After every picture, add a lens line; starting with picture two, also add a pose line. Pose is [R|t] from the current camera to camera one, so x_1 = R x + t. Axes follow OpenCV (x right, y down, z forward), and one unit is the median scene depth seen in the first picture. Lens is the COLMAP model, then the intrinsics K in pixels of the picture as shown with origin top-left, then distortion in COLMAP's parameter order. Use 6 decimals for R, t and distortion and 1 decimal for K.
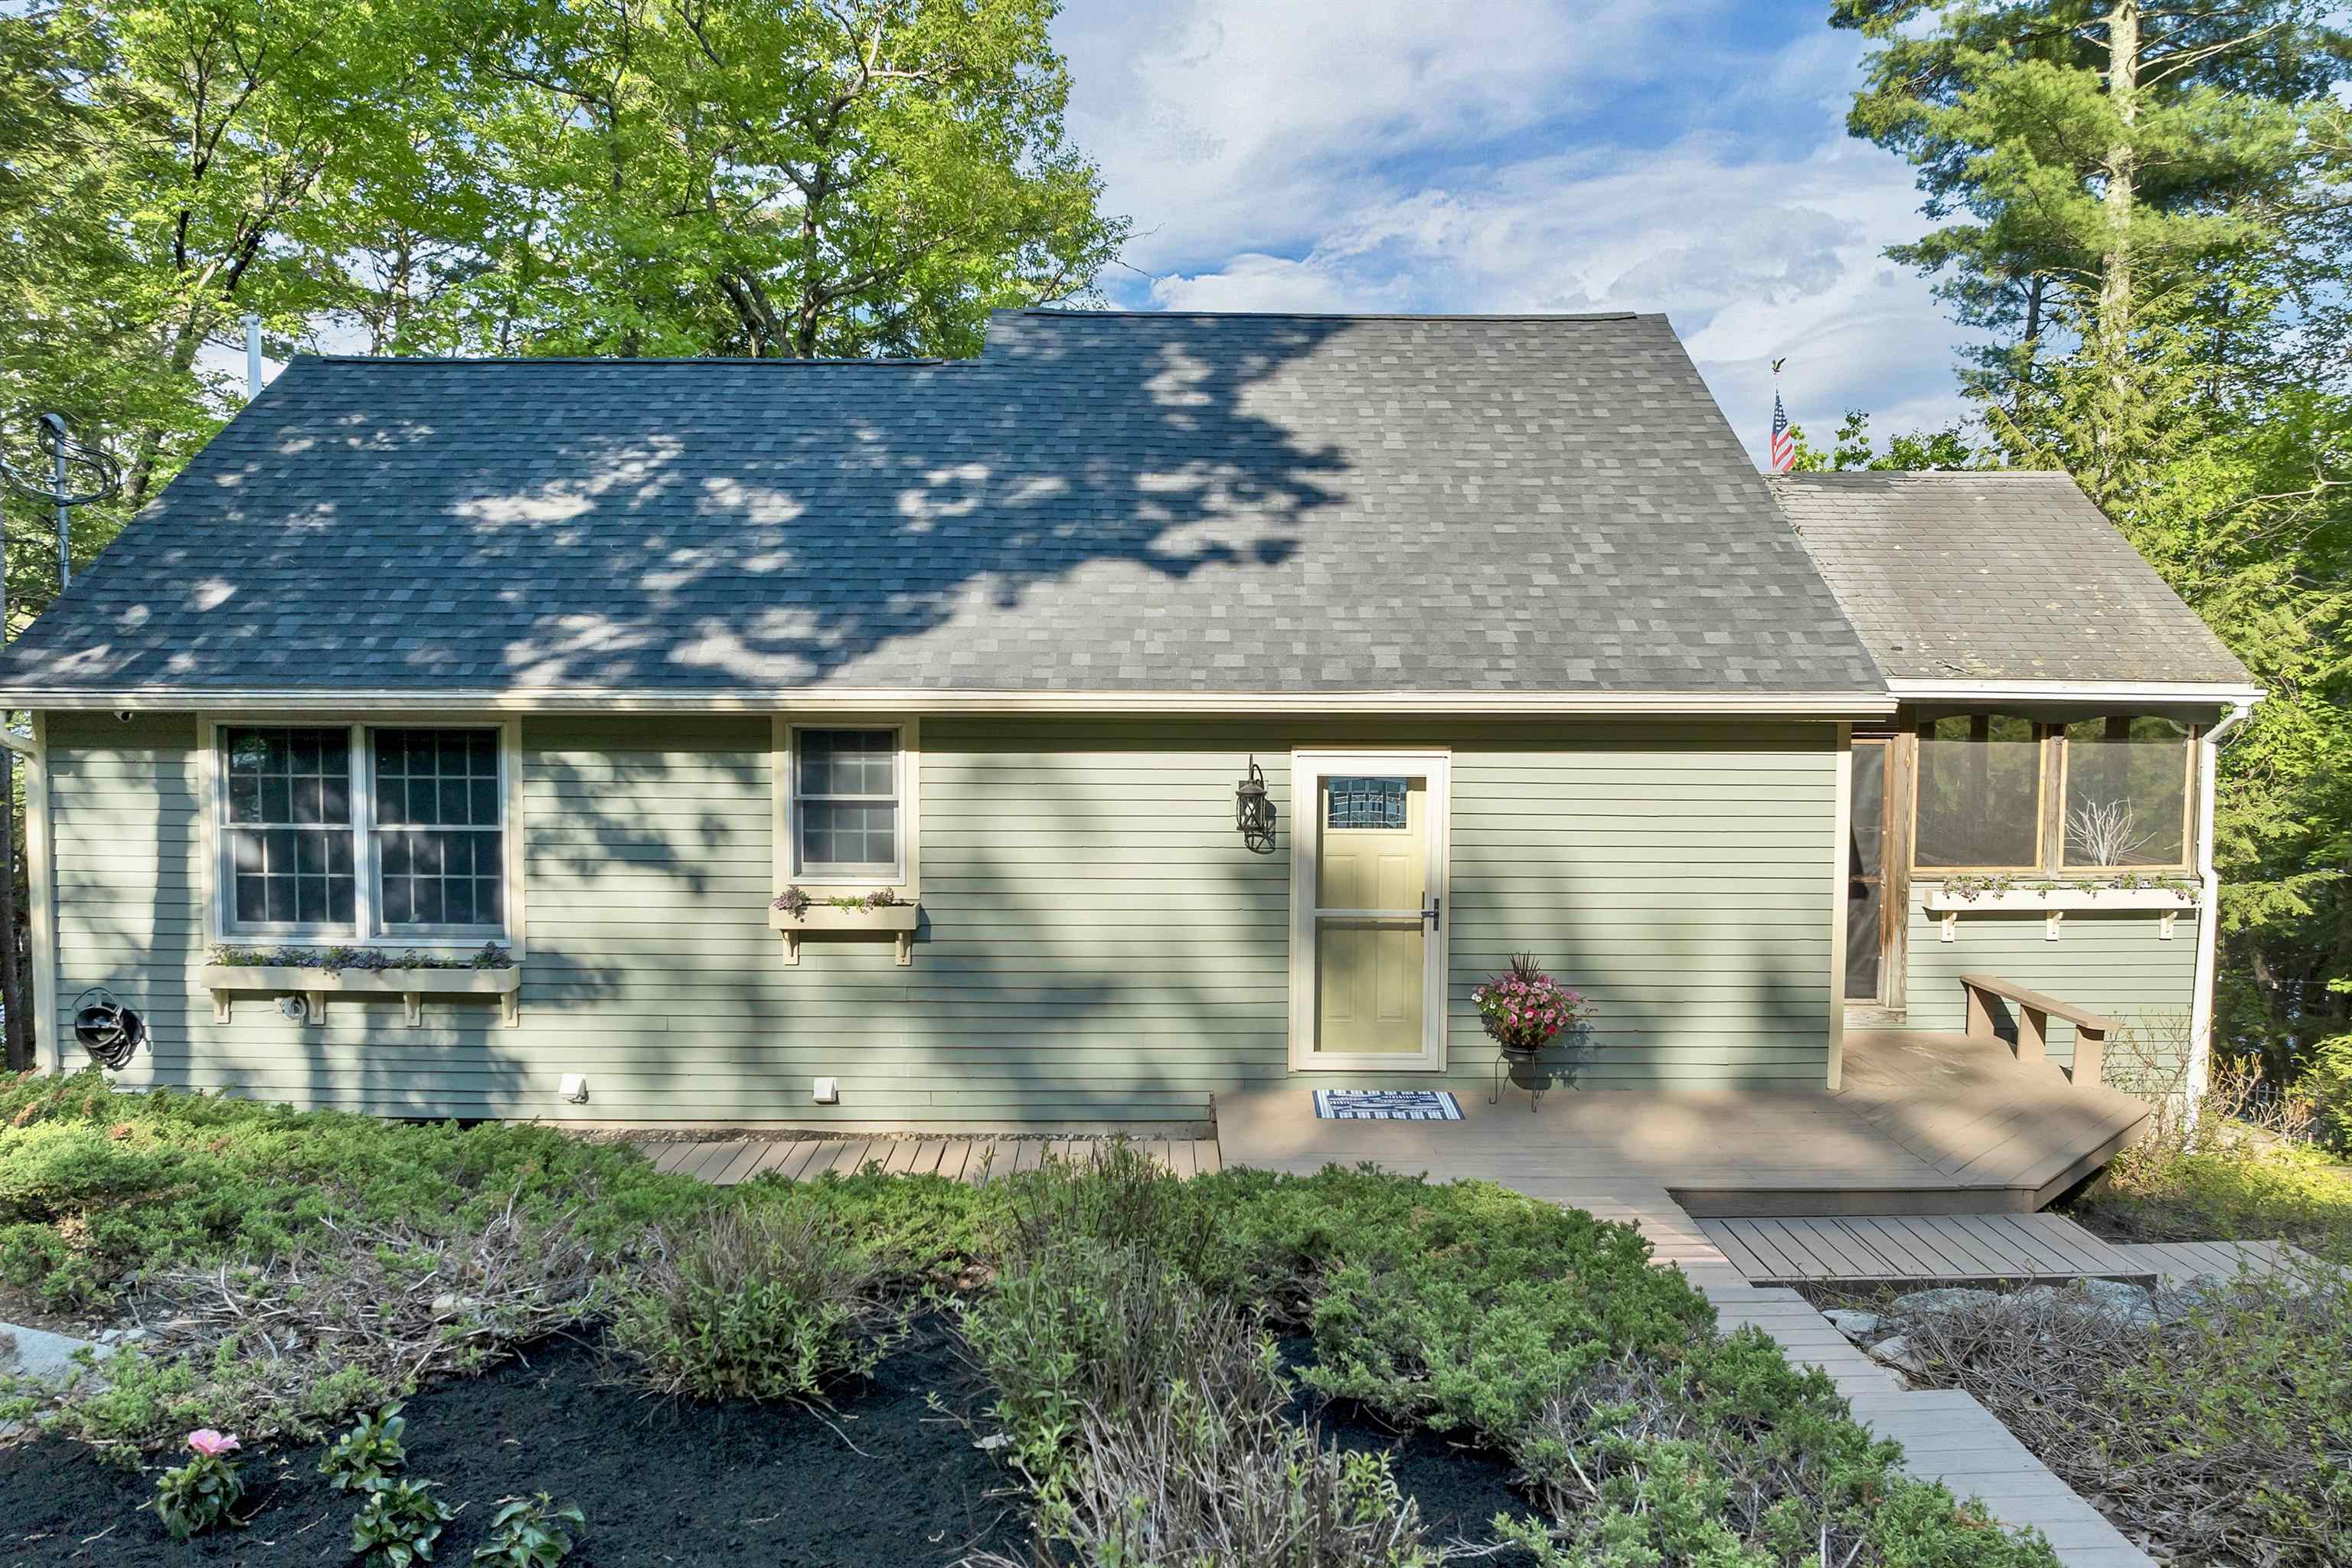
lens RADIAL K [[1683.5, 0, 1195.6], [0, 1683.5, 772.8], [0, 0, 1]] dist [-0.029032, -0.006834]
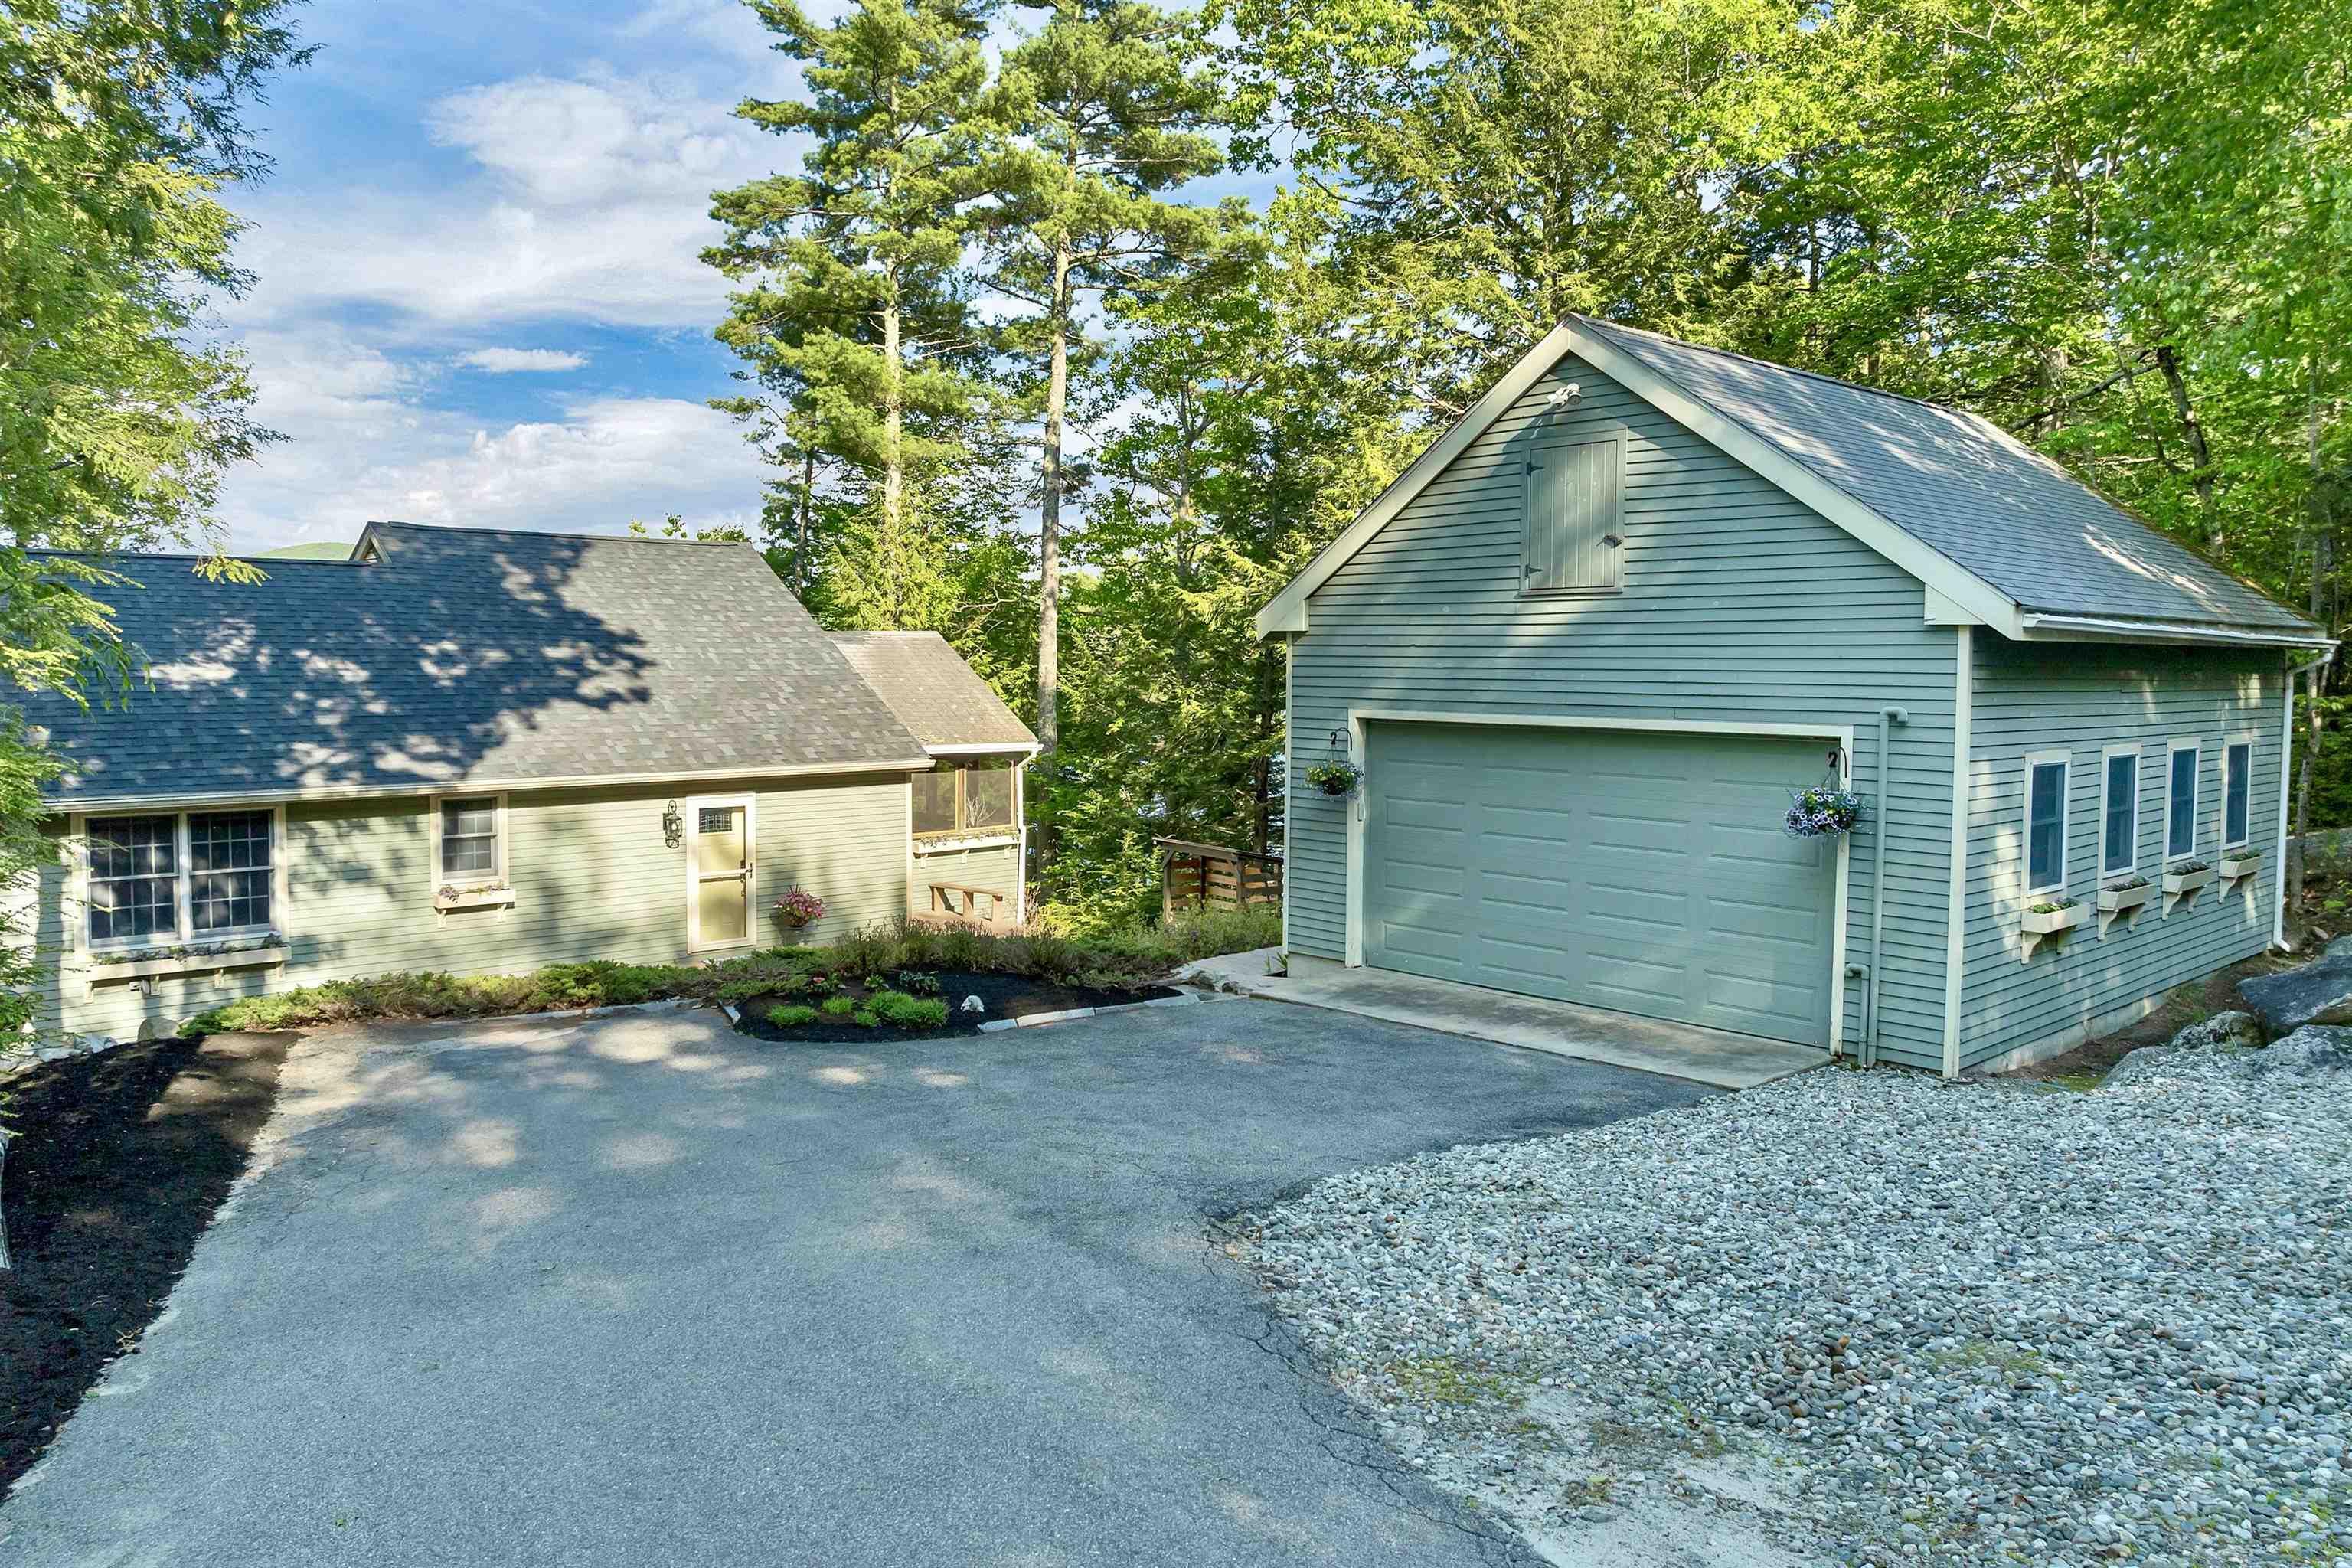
lens RADIAL K [[1683.5, 0, 1175.5], [0, 1683.5, 781.1], [0, 0, 1]] dist [-0.029032, -0.006834]
pose [[0.723268, -0.051116, 0.688674, -0.912672], [0.043485, 0.998649, 0.028454, -0.064477], [-0.689197, 0.009367, 0.724513, -0.892102]]
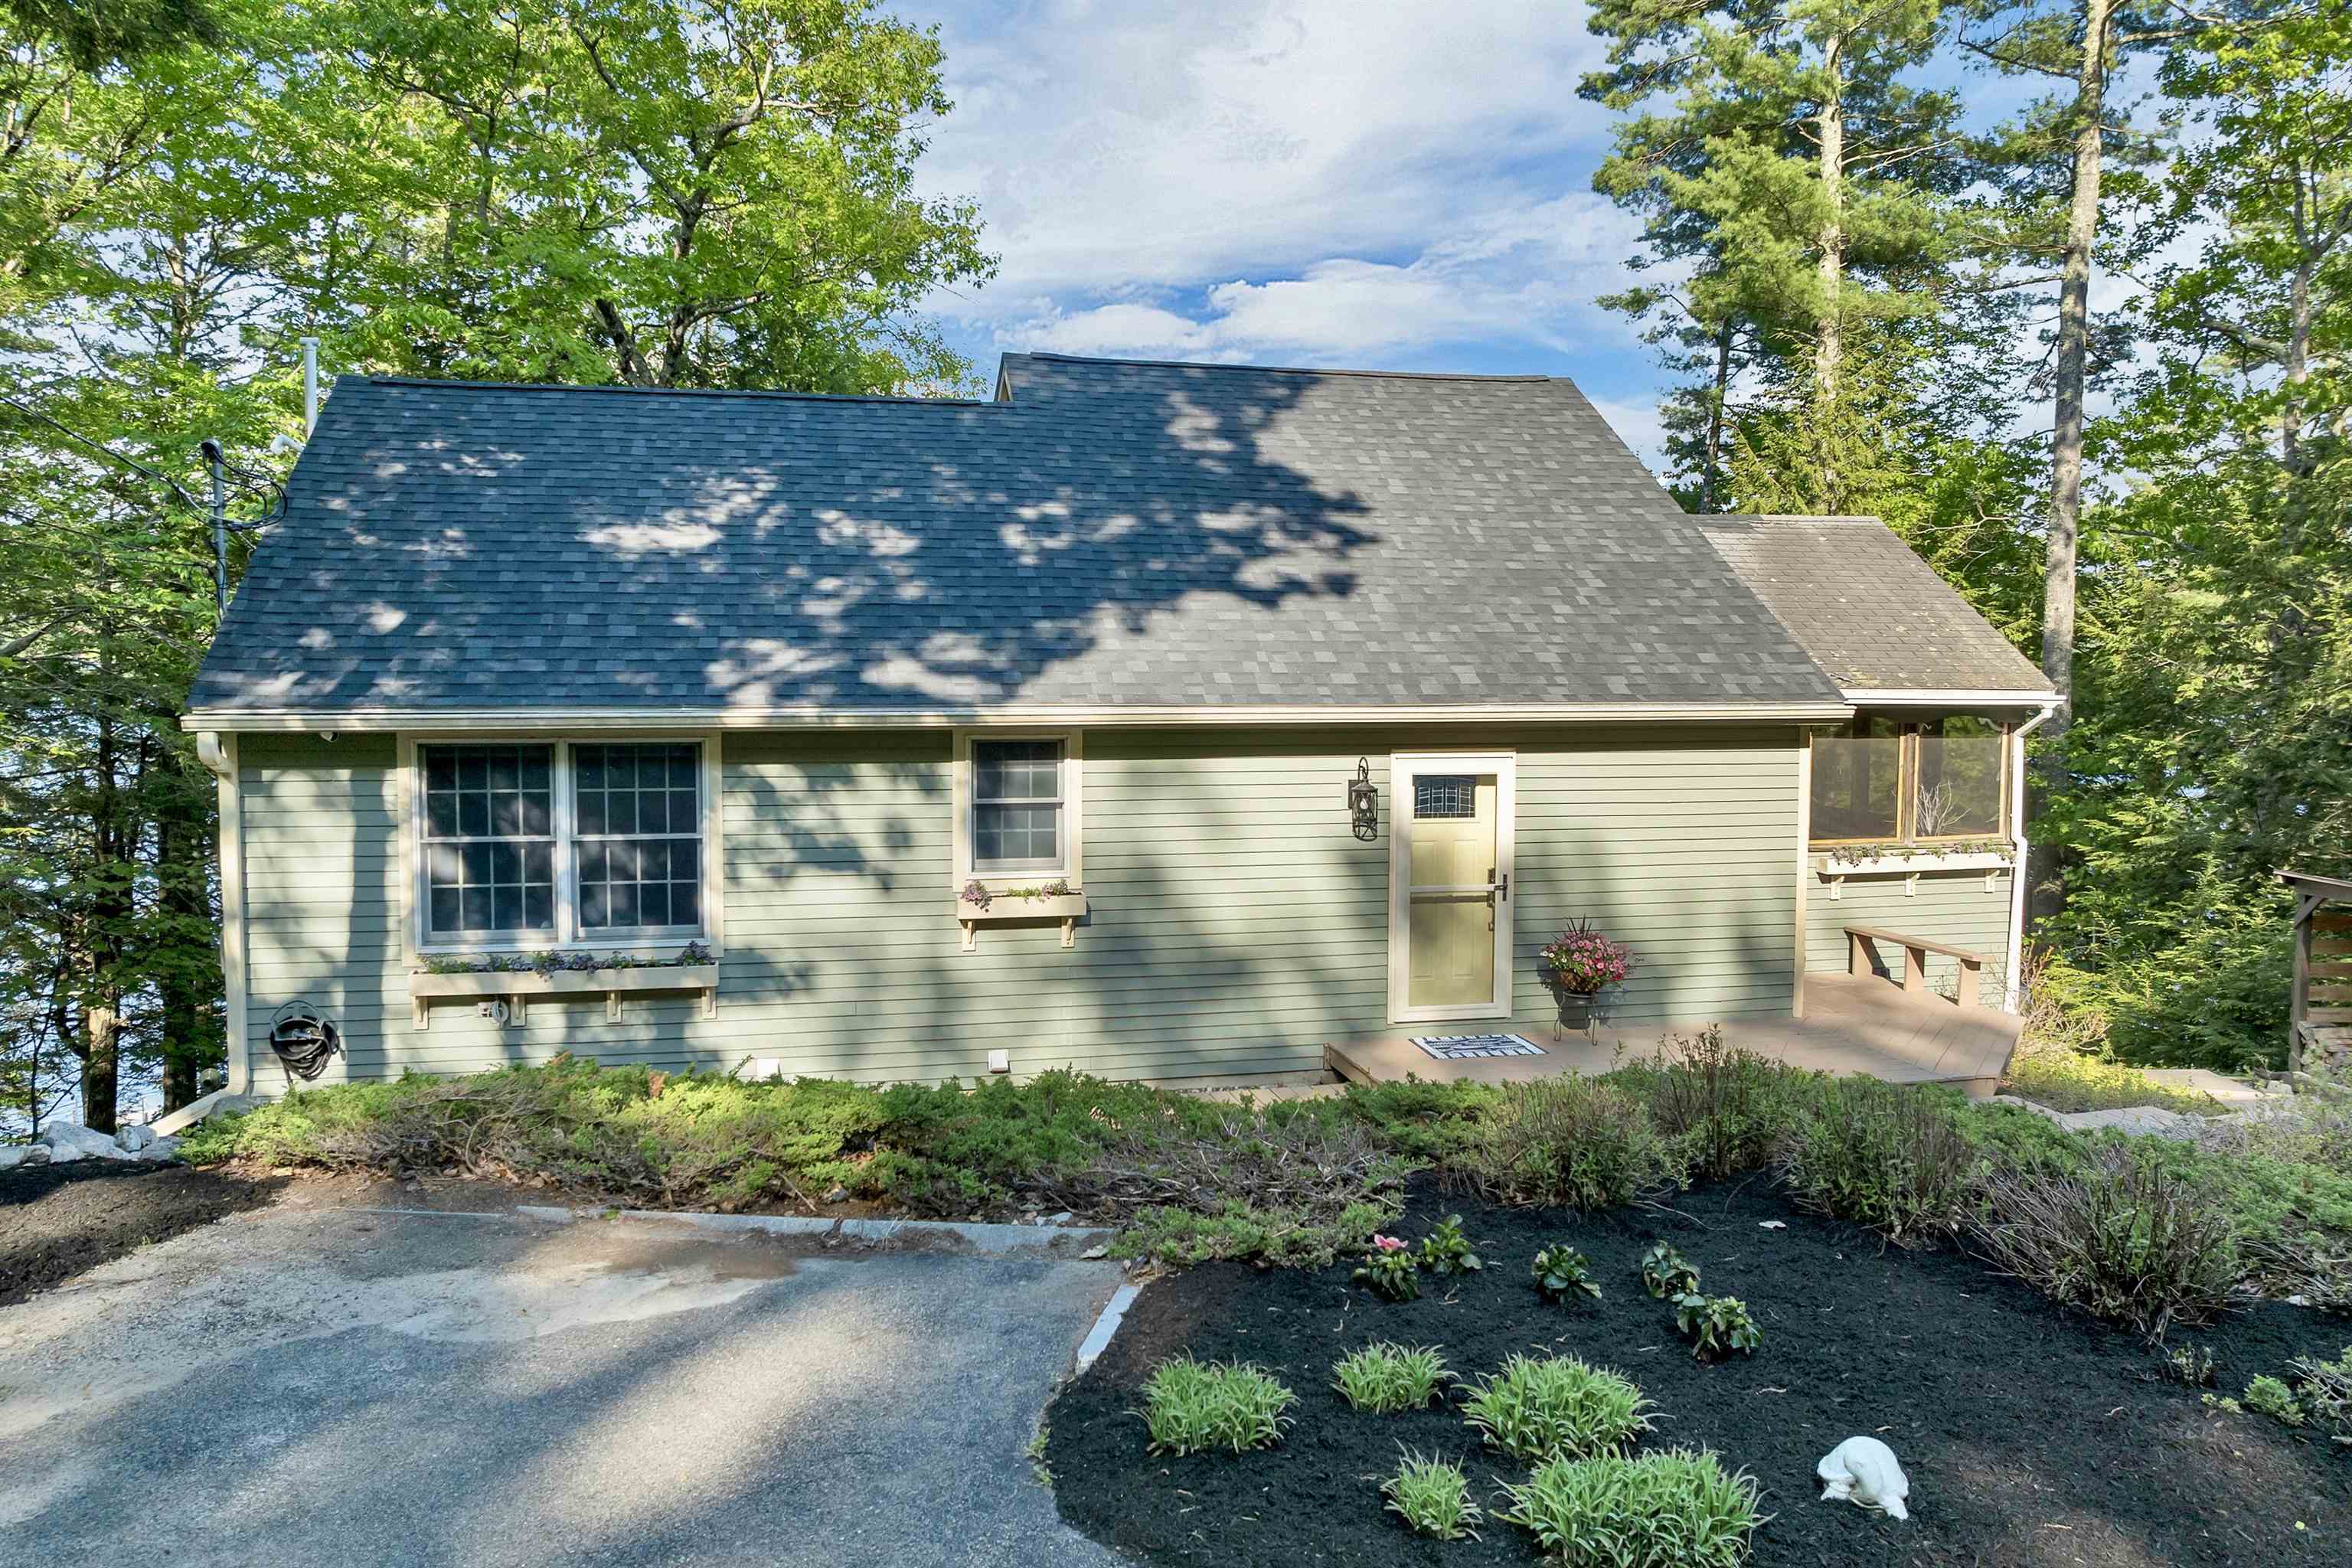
lens RADIAL K [[1683.5, 0, 1194.7], [0, 1683.5, 773.7], [0, 0, 1]] dist [-0.029032, -0.006834]
pose [[0.975504, -0.016997, 0.219322, -0.335595], [0.016599, 0.999856, 0.003661, -0.005915], [-0.219353, 0.000069, 0.975646, -0.129402]]
